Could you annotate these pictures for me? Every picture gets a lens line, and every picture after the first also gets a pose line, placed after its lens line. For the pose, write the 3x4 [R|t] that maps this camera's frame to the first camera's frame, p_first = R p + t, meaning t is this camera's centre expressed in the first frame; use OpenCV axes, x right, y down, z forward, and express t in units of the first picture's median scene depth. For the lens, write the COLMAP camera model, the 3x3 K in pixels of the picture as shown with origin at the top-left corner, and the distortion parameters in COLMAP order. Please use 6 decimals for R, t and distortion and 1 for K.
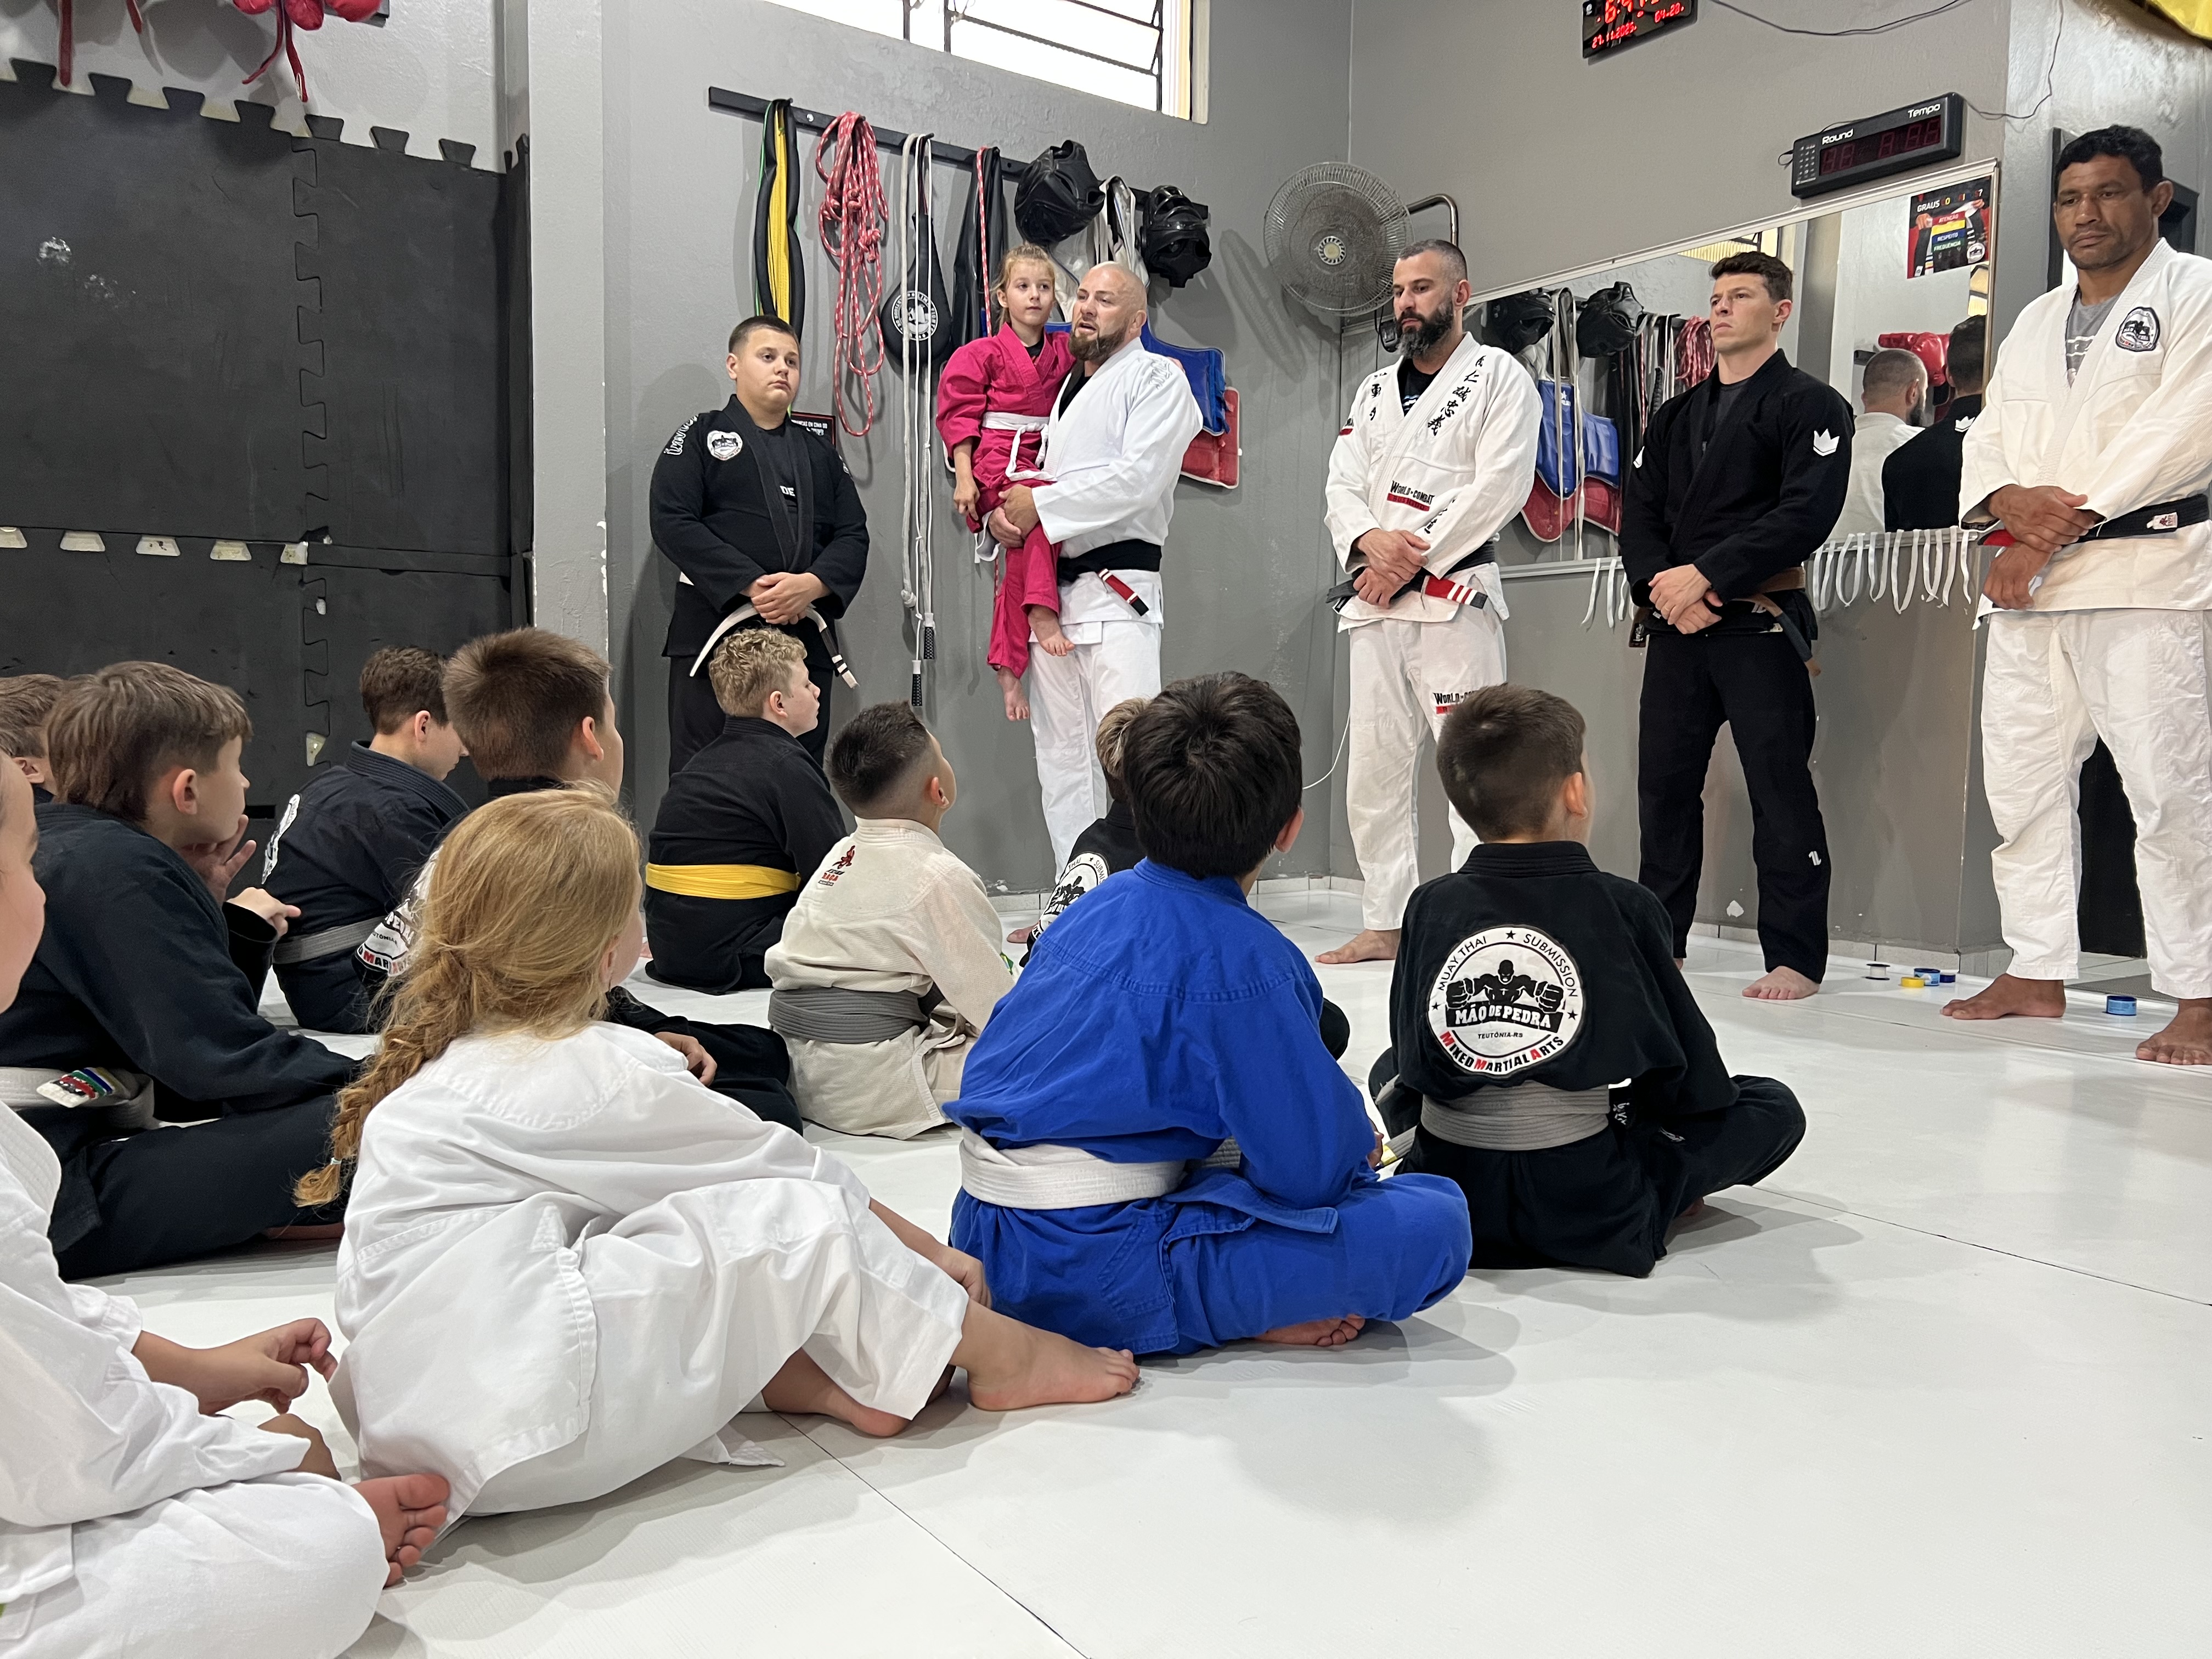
lens RADIAL K [[1685.7, 0, 1085.5], [0, 1685.7, 837.3], [0, 0, 1]] dist [0.025350, -0.038129]
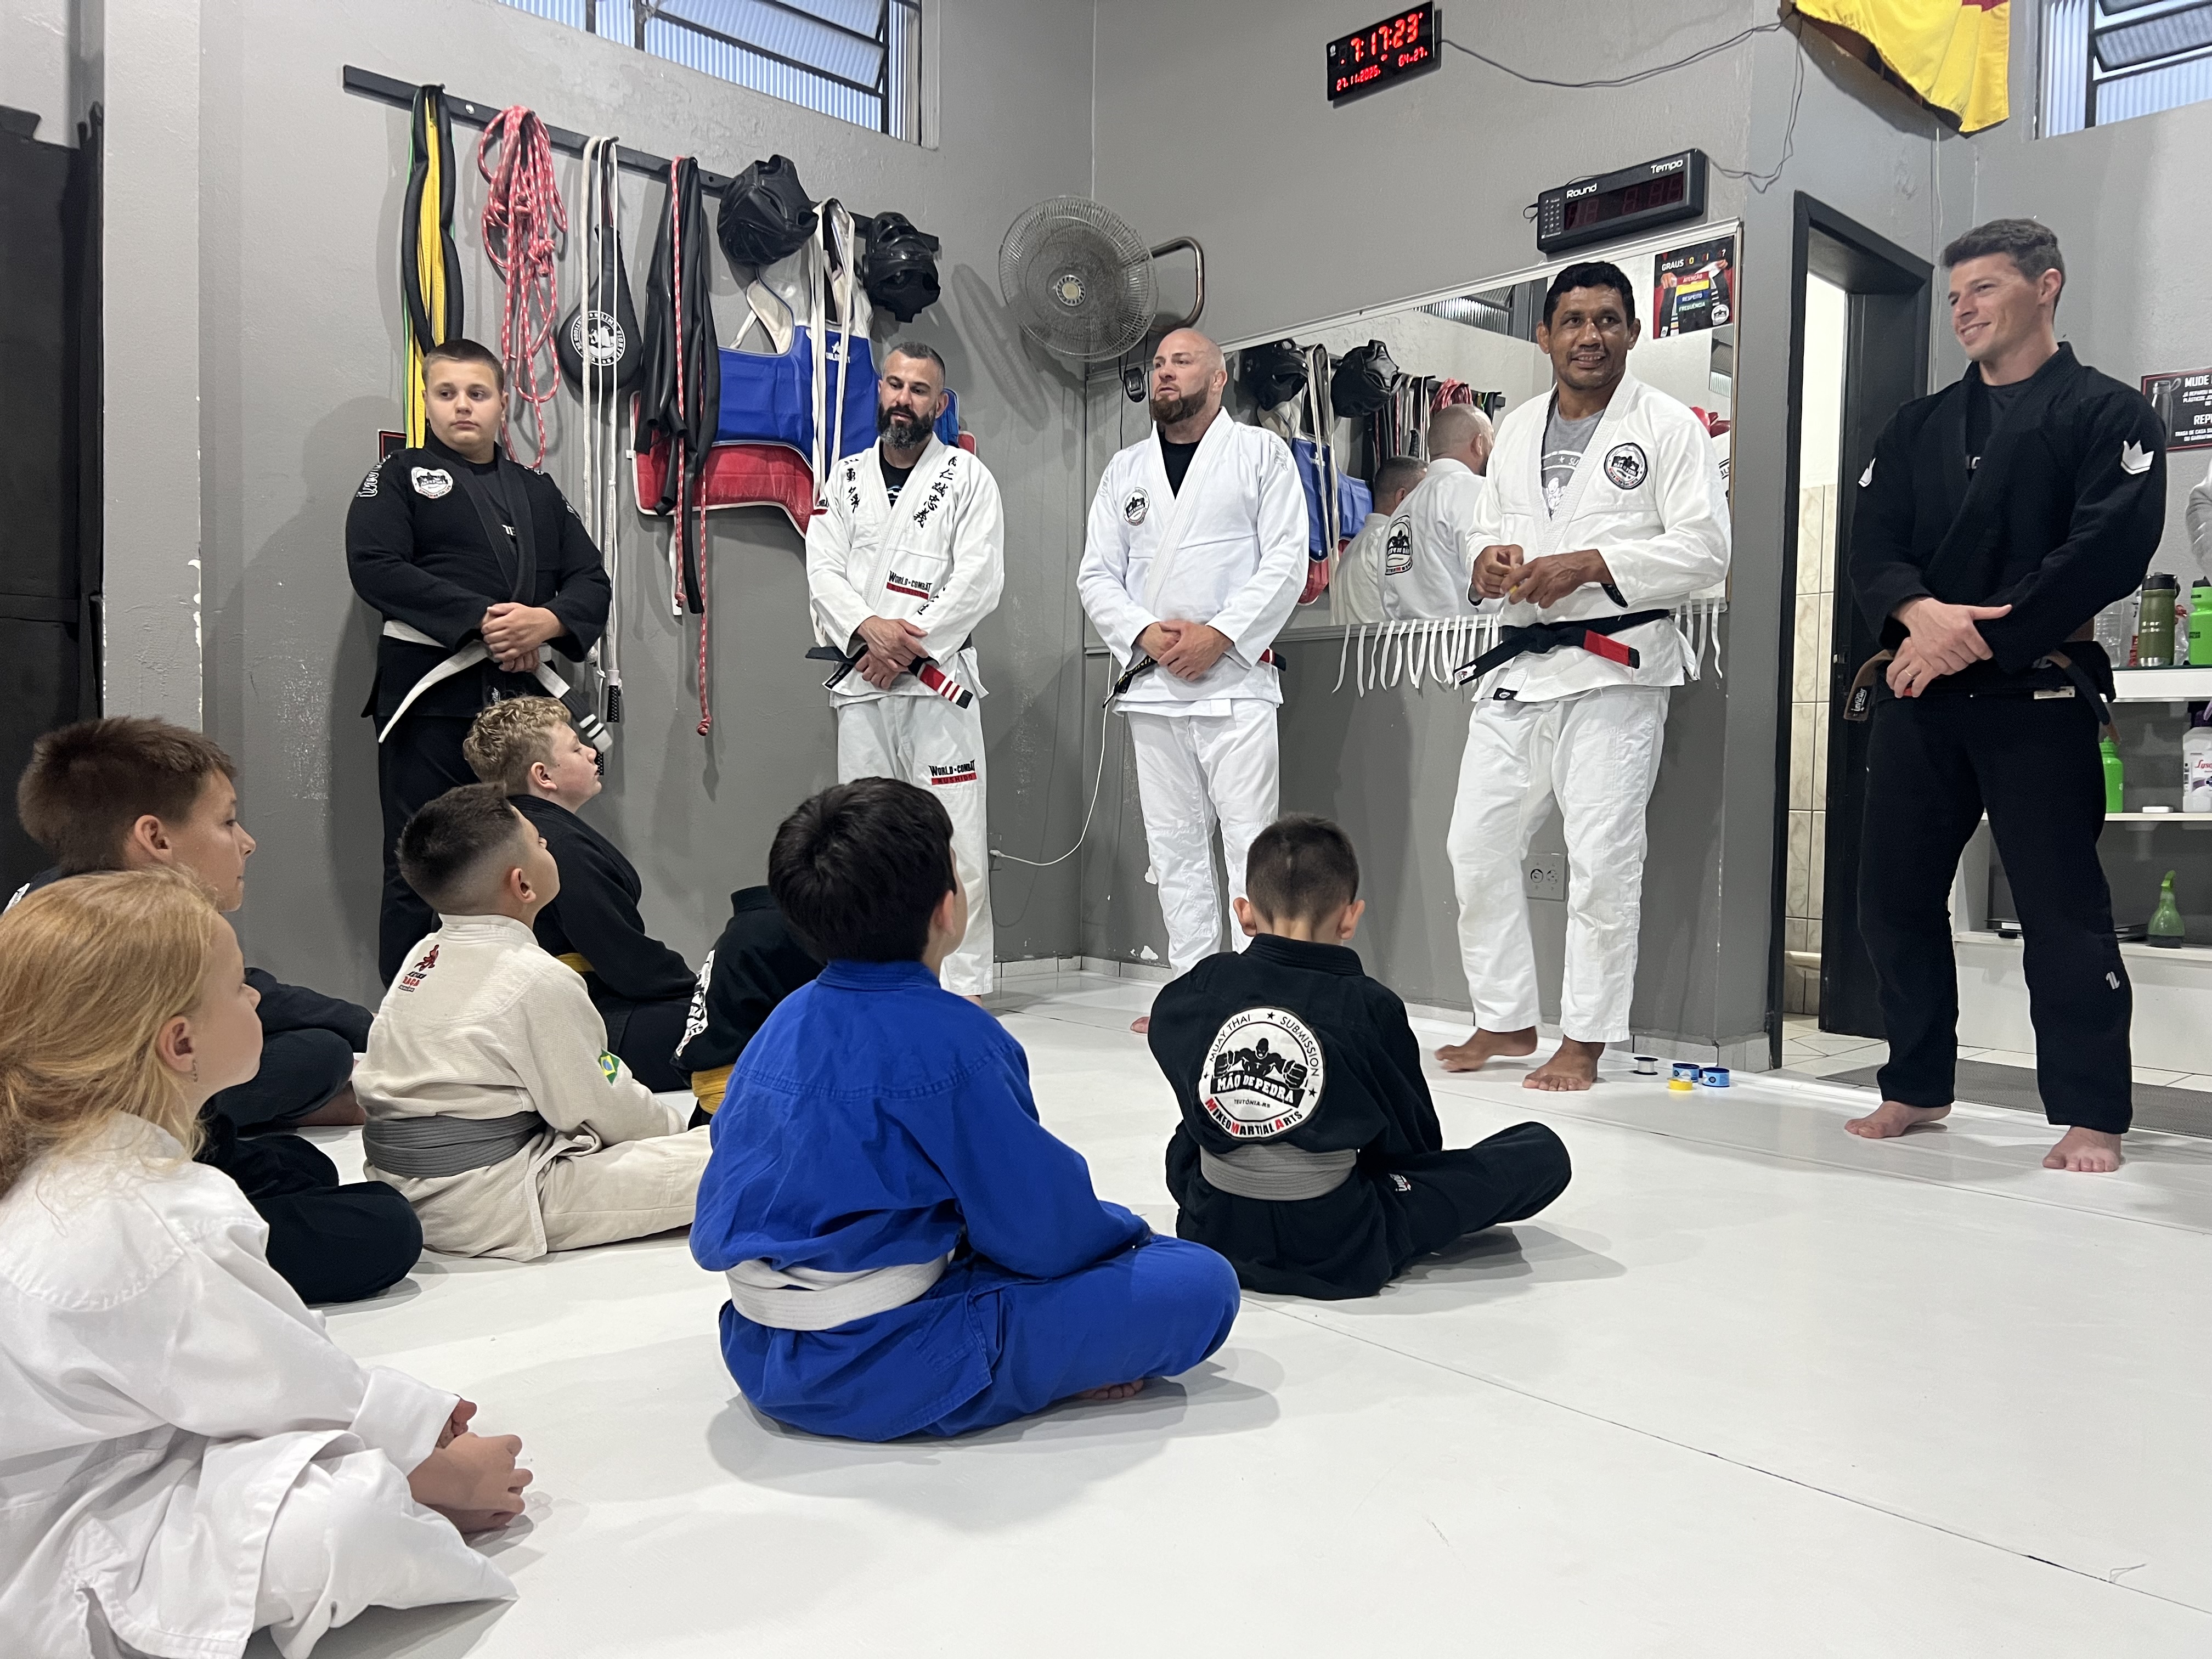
lens RADIAL K [[1685.7, 0, 1118.5], [0, 1685.7, 825.8], [0, 0, 1]] dist [0.025350, -0.038129]
pose [[0.990126, -0.000267, 0.140177, 0.044486], [0.005761, 0.999231, -0.038789, -0.016623], [-0.140059, 0.039214, 0.989366, 0.091522]]
